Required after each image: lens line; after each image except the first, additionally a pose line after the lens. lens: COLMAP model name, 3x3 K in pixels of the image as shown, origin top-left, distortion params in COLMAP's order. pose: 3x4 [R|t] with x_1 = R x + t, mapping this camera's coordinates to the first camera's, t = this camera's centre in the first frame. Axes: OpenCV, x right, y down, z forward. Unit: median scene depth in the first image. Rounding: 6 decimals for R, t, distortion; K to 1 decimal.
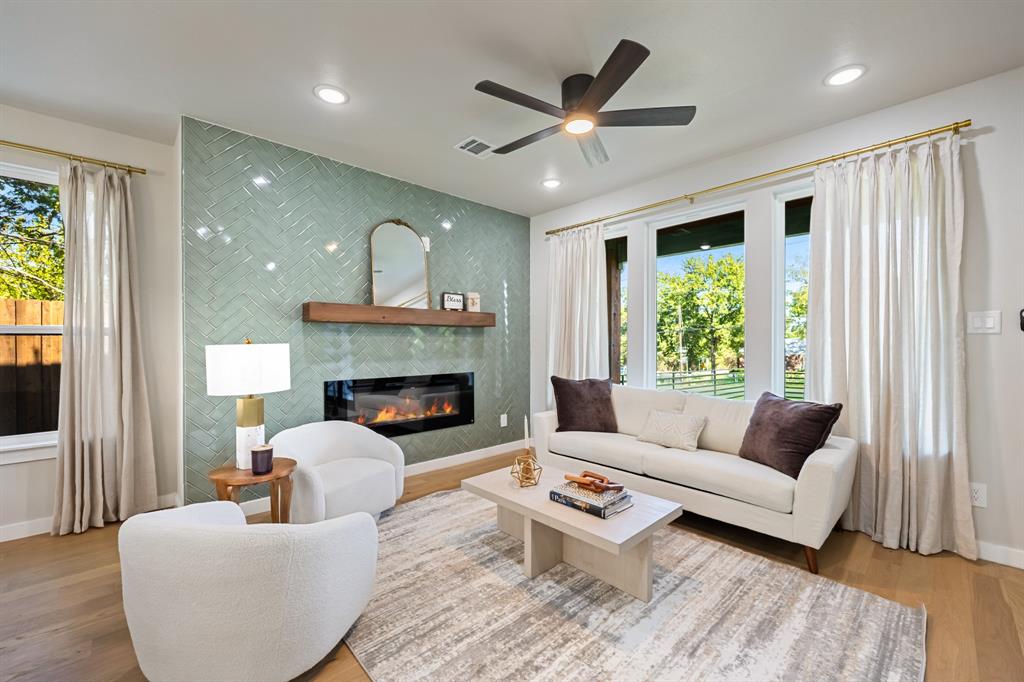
lens RADIAL K [[409.9, 0, 519.4], [0, 409.9, 346.9], [0, 0, 1]] dist [-0.009305, 0.001431]
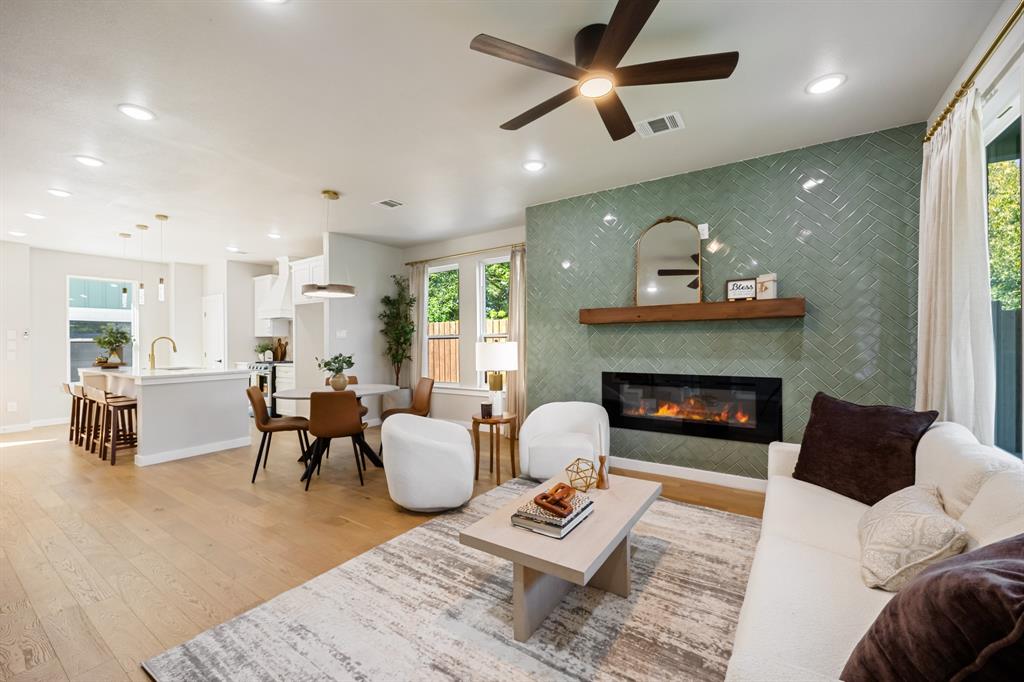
lens RADIAL K [[409.9, 0, 515.9], [0, 409.9, 340.1], [0, 0, 1]] dist [-0.009305, 0.001431]
pose [[0.222903, -0.003076, -0.974836, 0.899981], [-0.001044, 0.999994, -0.003394, -0.008614], [0.974840, 0.001774, 0.222898, 0.621496]]
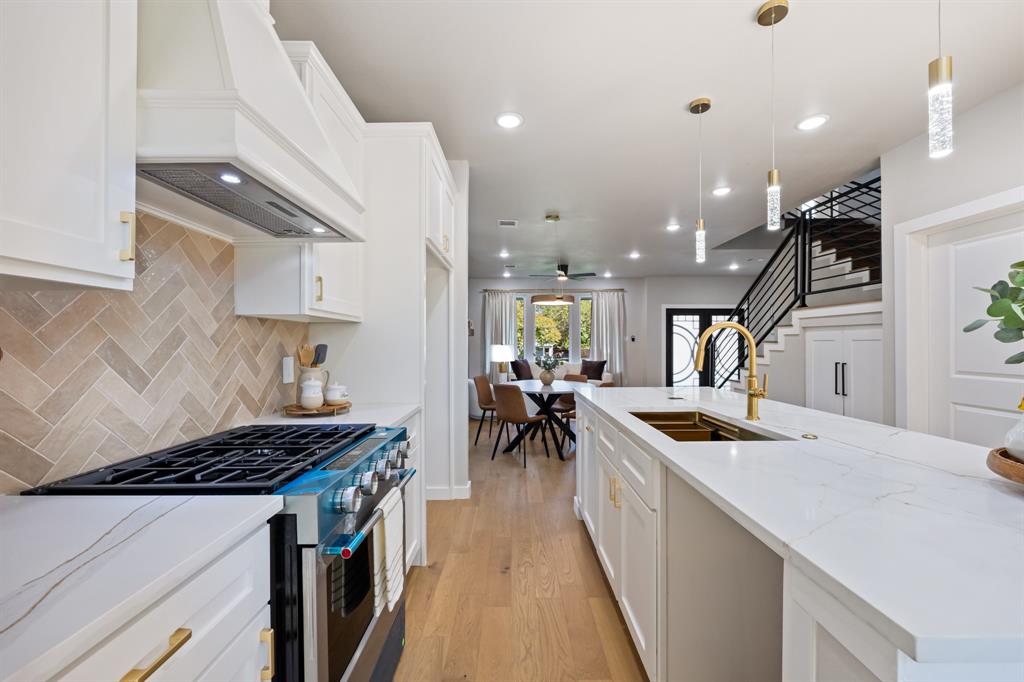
lens RADIAL K [[409.9, 0, 513.5], [0, 409.9, 342.6], [0, 0, 1]] dist [-0.009305, 0.001431]
pose [[0.689540, 0.002296, 0.724244, -2.402357], [0.005975, 0.999943, -0.008859, 0.007212], [-0.724223, 0.010436, 0.689486, -0.936574]]
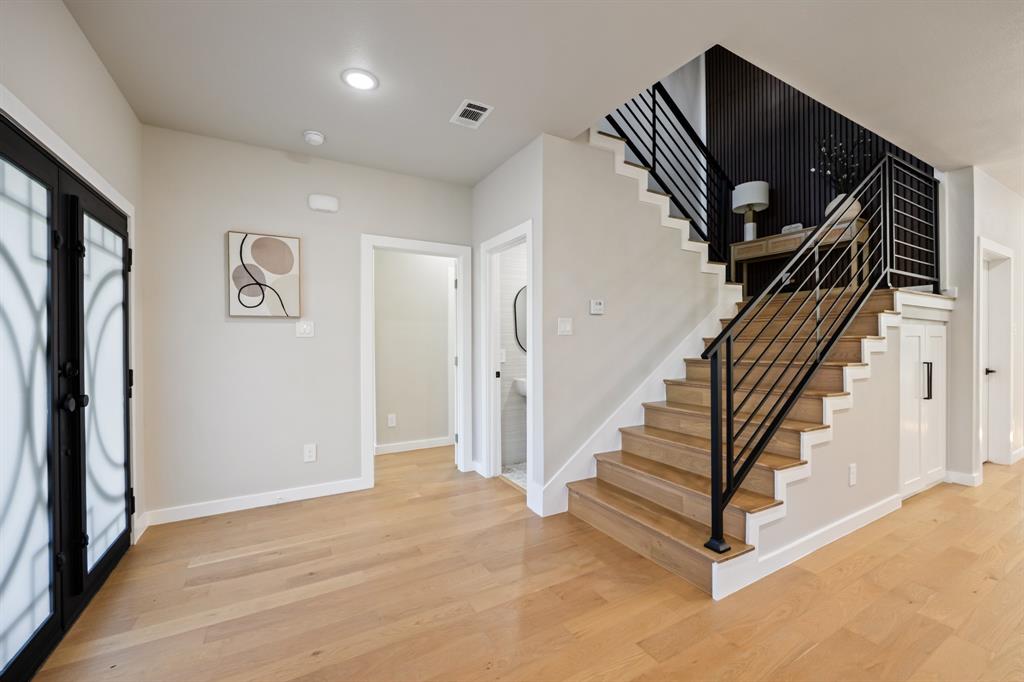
lens RADIAL K [[409.9, 0, 517.6], [0, 409.9, 343.3], [0, 0, 1]] dist [-0.009305, 0.001431]
pose [[-0.970516, 0.005660, 0.240970, 0.519596], [0.008670, 0.999897, 0.011435, -0.013084], [-0.240880, 0.013187, -0.970465, 0.830468]]
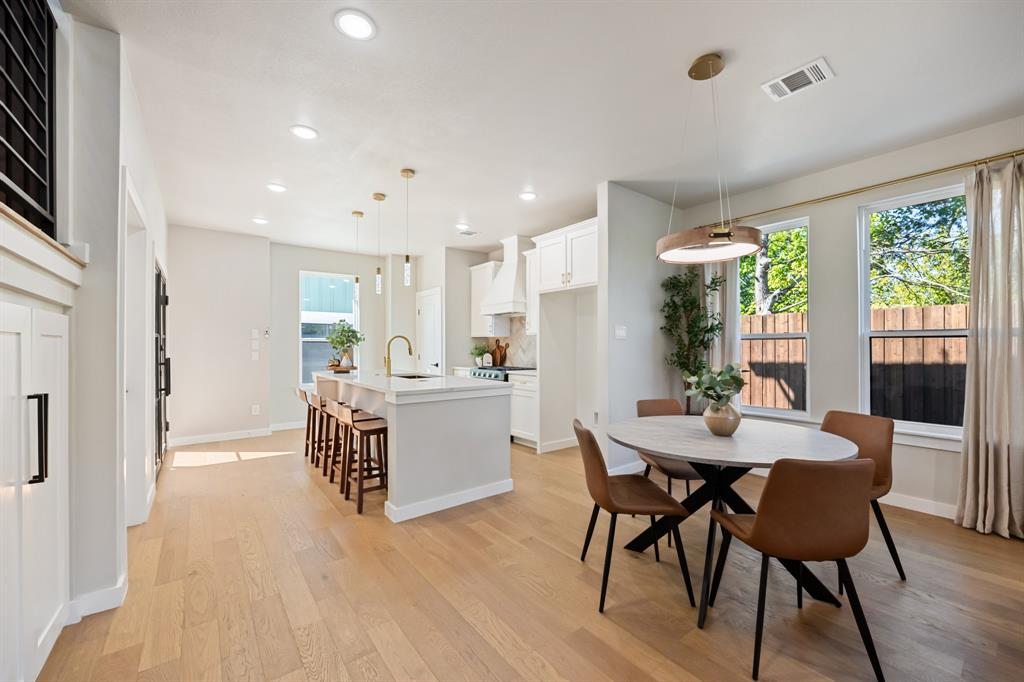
lens RADIAL K [[409.9, 0, 516.9], [0, 409.9, 343.9], [0, 0, 1]] dist [-0.009305, 0.001431]
pose [[-0.101090, -0.001742, -0.994876, 0.036887], [-0.008815, 0.999961, -0.000856, 0.000905], [0.994838, 0.008683, -0.101101, -0.054862]]
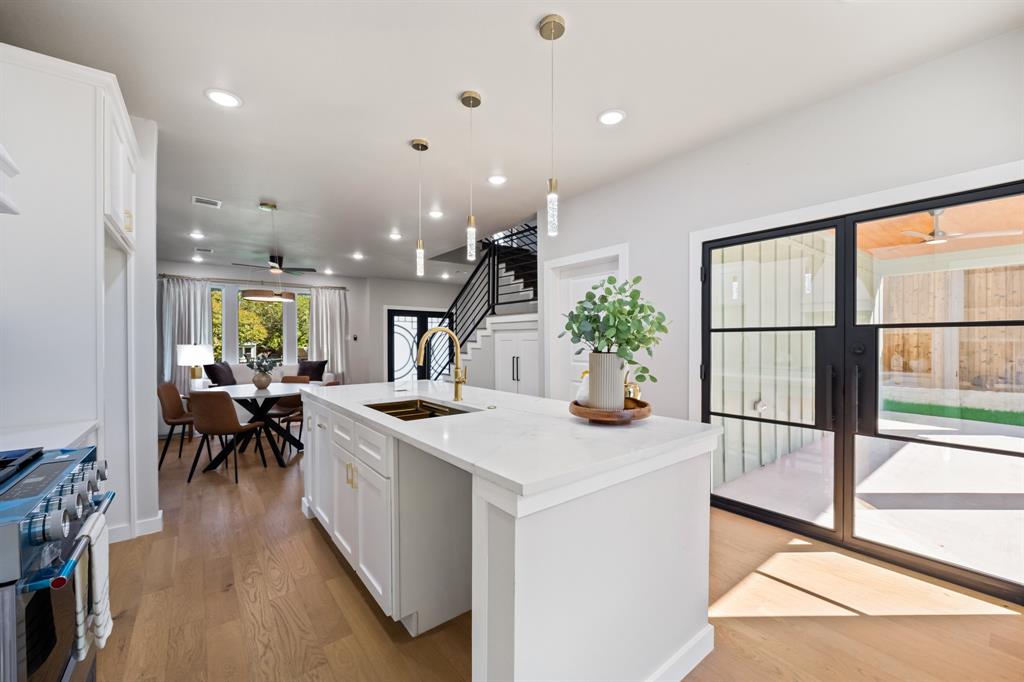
lens RADIAL K [[409.9, 0, 513.9], [0, 409.9, 347.0], [0, 0, 1]] dist [-0.009305, 0.001431]
pose [[0.100711, -0.012022, 0.994843, -2.528865], [0.010775, 0.999882, 0.010992, 0.003456], [-0.994857, 0.009613, 0.100829, -0.971616]]
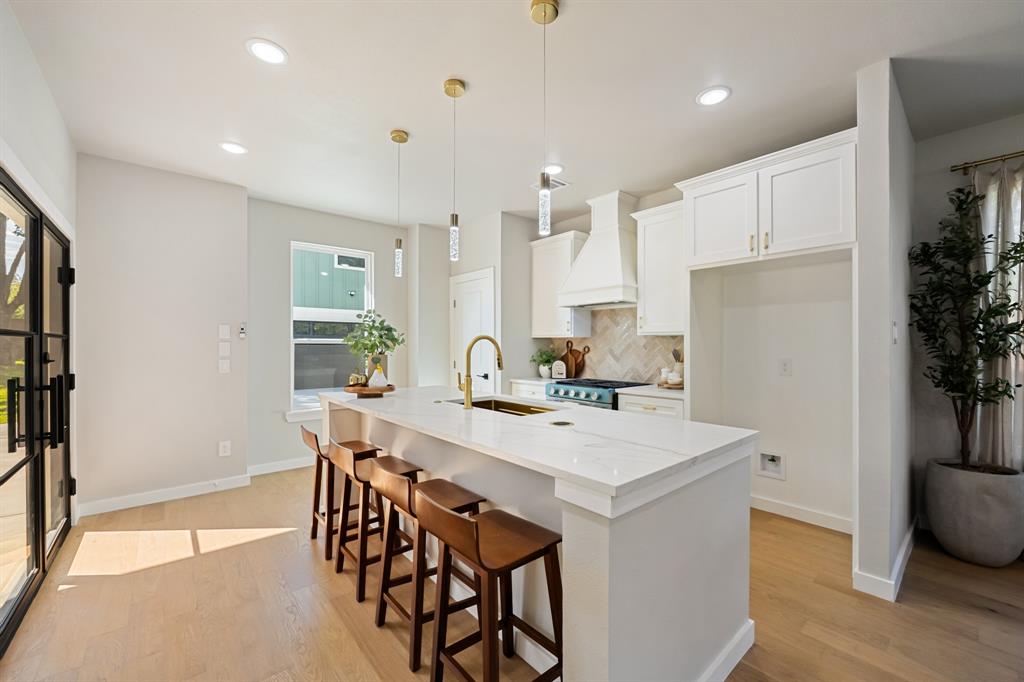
lens RADIAL K [[409.9, 0, 518.4], [0, 409.9, 341.1], [0, 0, 1]] dist [-0.009305, 0.001431]
pose [[-0.042146, -0.006394, -0.999091, -0.630763], [-0.008452, 0.999946, -0.006043, -0.014412], [0.999076, 0.008189, -0.042198, -0.594885]]
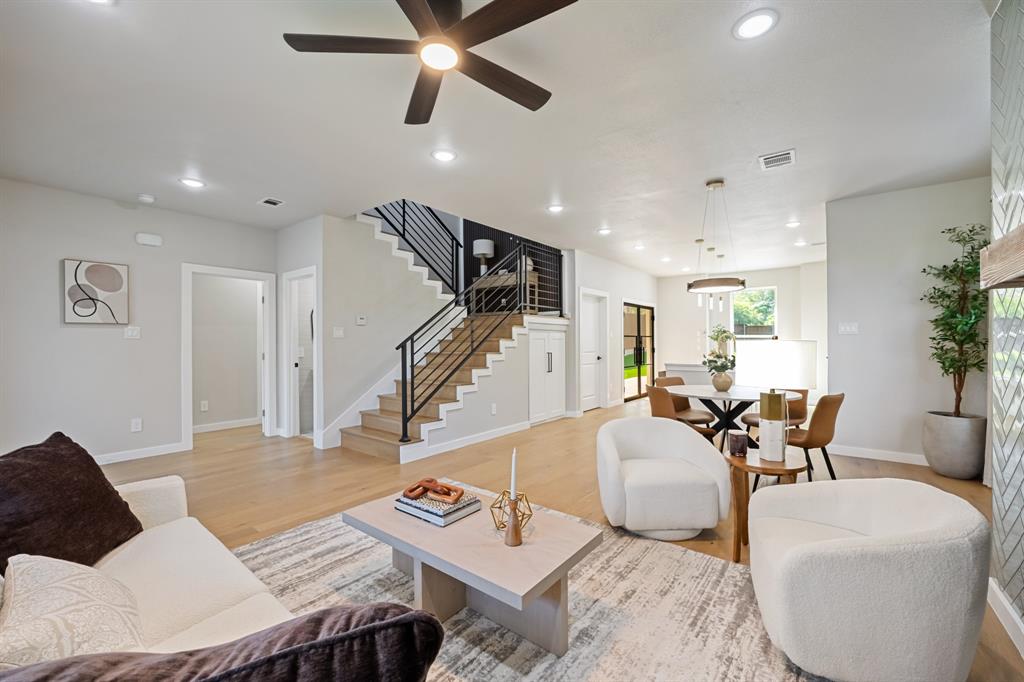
lens RADIAL K [[409.9, 0, 515.7], [0, 409.9, 342.5], [0, 0, 1]] dist [-0.009305, 0.001431]
pose [[-0.989349, 0.008333, -0.145327, 0.115115], [0.006931, 0.999924, 0.010148, -0.013707], [0.145400, 0.009033, -0.989332, 1.701874]]
